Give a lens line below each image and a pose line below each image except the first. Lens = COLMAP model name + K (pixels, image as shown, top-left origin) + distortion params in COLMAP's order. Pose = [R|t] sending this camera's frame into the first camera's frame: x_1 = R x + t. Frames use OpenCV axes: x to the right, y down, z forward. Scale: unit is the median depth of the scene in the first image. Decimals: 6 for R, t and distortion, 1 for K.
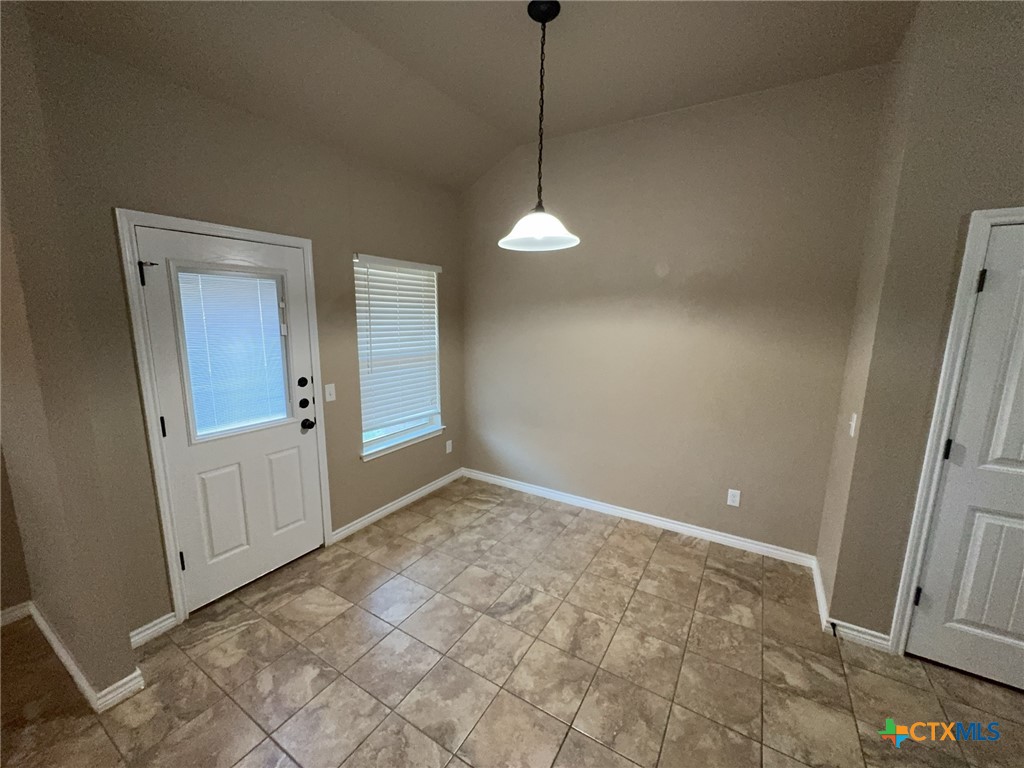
lens RADIAL K [[410.7, 0, 512.0], [0, 410.7, 384.0], [0, 0, 1]] dist [-0.000567, -0.000130]
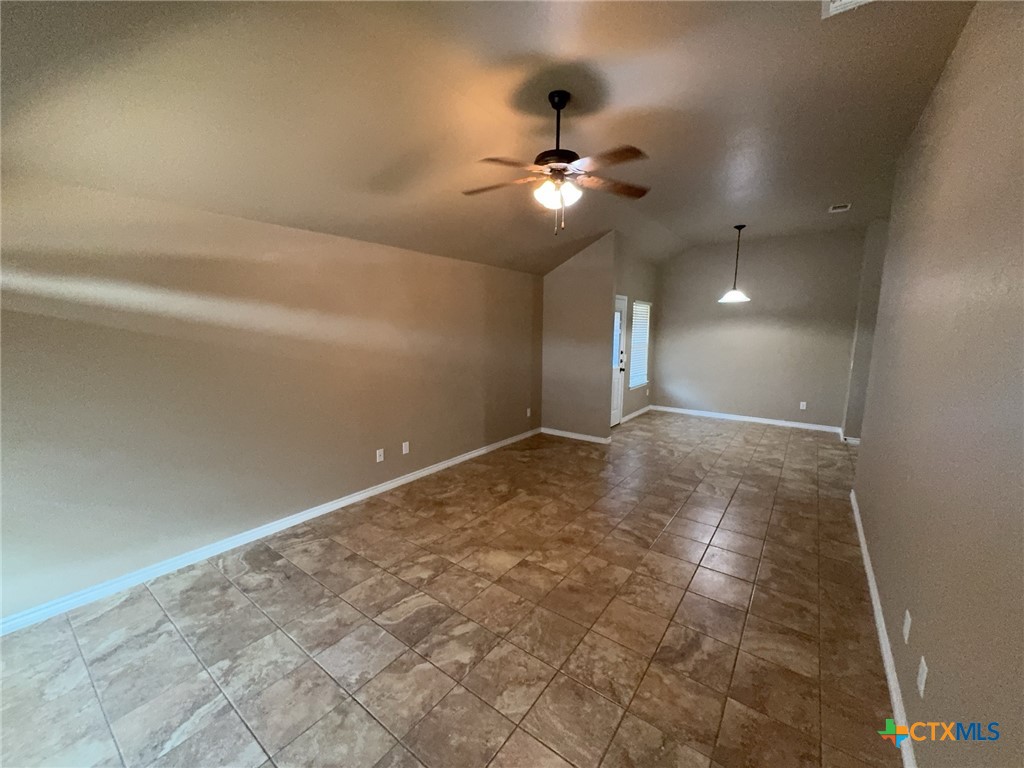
lens RADIAL K [[405.4, 0, 512.0], [0, 405.4, 384.0], [0, 0, 1]] dist [-0.000260, 0.000014]
pose [[0.995781, 0.011275, -0.091071, -0.944475], [-0.013875, 0.999513, -0.027963, 0.264895], [0.090711, 0.029108, 0.995452, -1.514855]]
